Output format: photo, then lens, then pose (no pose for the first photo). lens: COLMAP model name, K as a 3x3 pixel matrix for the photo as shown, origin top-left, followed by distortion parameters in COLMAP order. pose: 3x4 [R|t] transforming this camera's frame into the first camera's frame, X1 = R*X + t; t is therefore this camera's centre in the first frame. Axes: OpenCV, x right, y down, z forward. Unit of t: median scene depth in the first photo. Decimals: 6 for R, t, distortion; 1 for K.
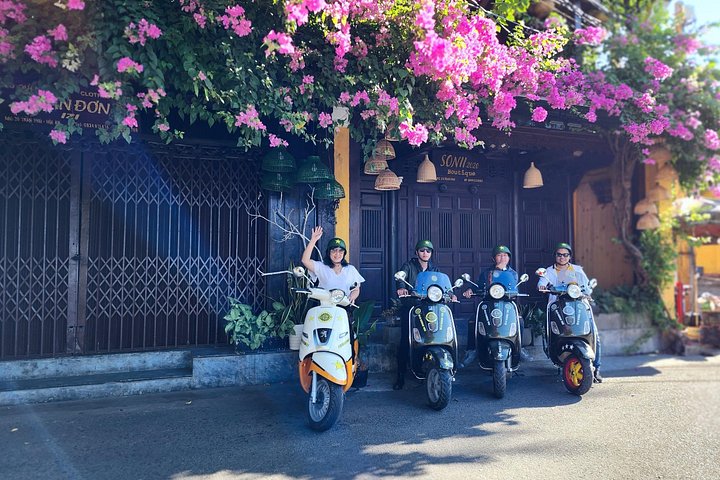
lens RADIAL K [[521.0, 0, 360.0], [0, 521.0, 240.0], [0, 0, 1]] dist [0.121503, -0.000826]
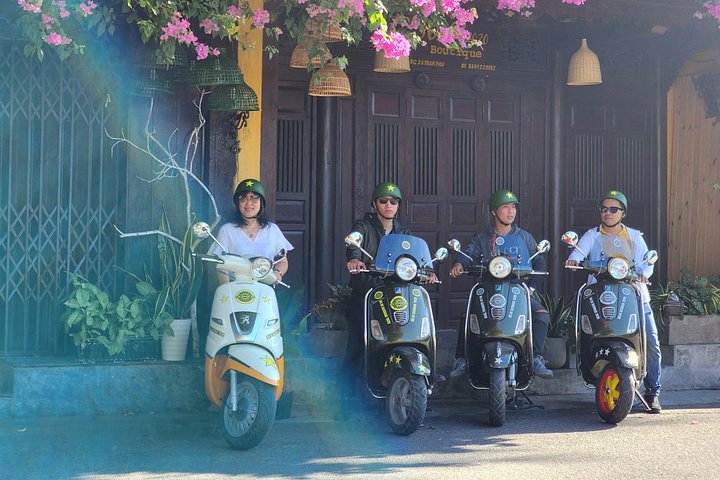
lens RADIAL K [[700.5, 0, 360.0], [0, 700.5, 240.0], [0, 0, 1]] dist [0.005084, 0.006111]
pose [[0.997178, 0.013926, 0.073771, 0.026819], [-0.019429, 0.997039, 0.074407, 0.005022], [-0.072516, -0.075630, 0.994496, 0.166457]]
